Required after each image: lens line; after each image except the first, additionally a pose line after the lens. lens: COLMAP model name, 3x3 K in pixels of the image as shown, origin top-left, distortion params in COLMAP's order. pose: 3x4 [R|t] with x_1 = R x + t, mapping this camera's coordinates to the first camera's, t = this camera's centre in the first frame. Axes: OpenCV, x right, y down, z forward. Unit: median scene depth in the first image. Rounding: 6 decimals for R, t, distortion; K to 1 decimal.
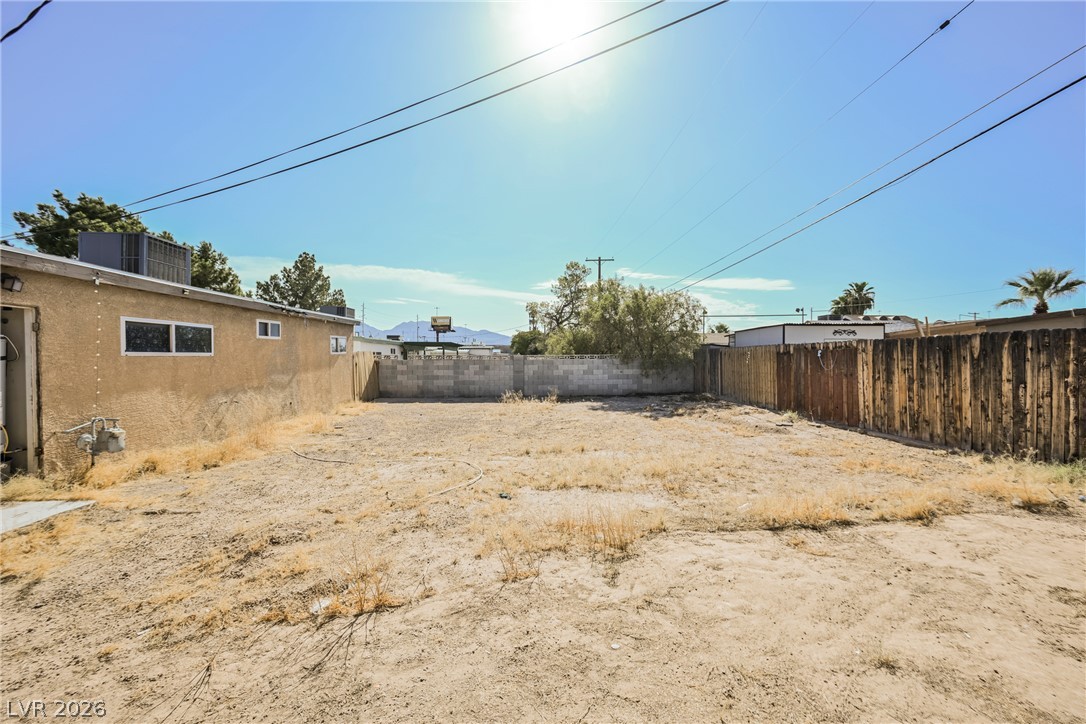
lens RADIAL K [[421.4, 0, 542.5], [0, 421.4, 355.5], [0, 0, 1]] dist [-0.000973, -0.000189]
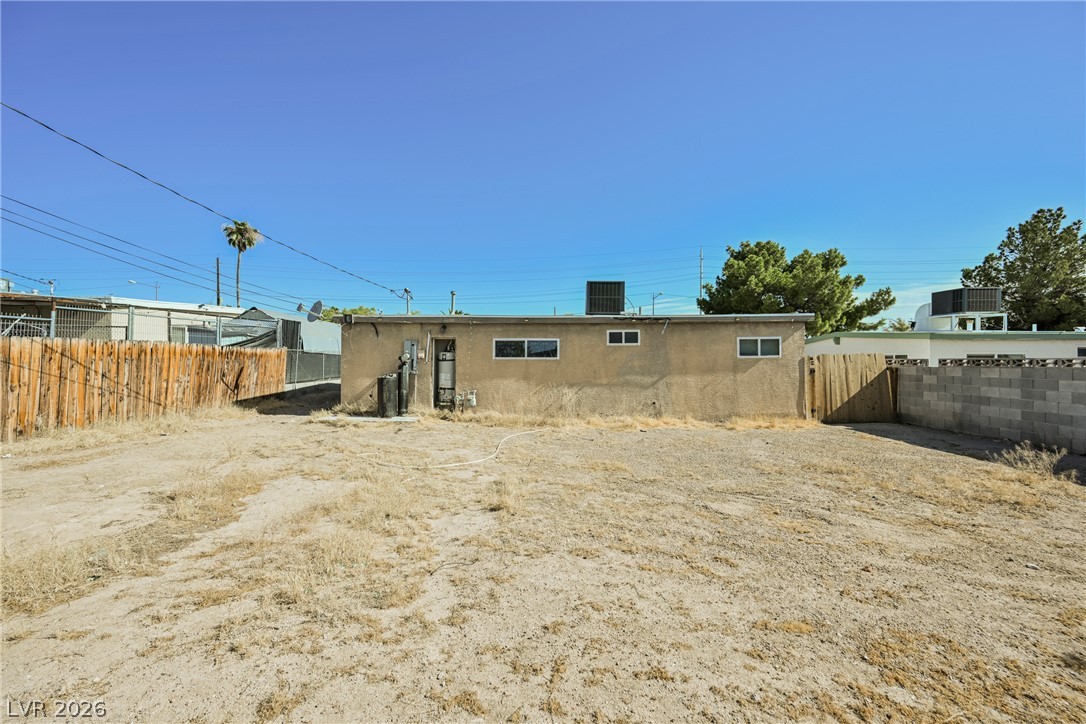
lens RADIAL K [[421.4, 0, 544.9], [0, 421.4, 363.5], [0, 0, 1]] dist [-0.000973, -0.000189]
pose [[-0.074615, 0.002606, -0.997209, 0.559756], [-0.002016, 0.999994, 0.002765, 0.009356], [0.997210, 0.002216, -0.074610, 0.867345]]
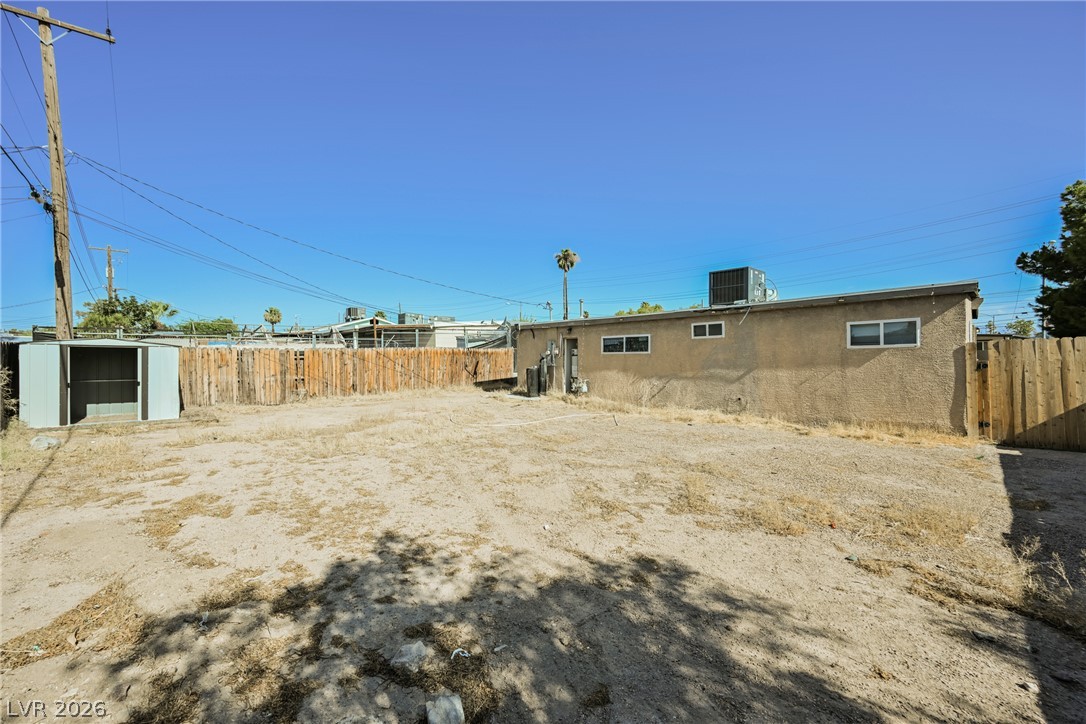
lens RADIAL K [[421.4, 0, 545.9], [0, 421.4, 358.0], [0, 0, 1]] dist [-0.000973, -0.000189]
pose [[-0.748697, 0.013354, -0.662778, 0.462342], [0.012682, 0.999903, 0.005821, 0.003216], [0.662791, -0.004047, -0.748794, 1.577390]]
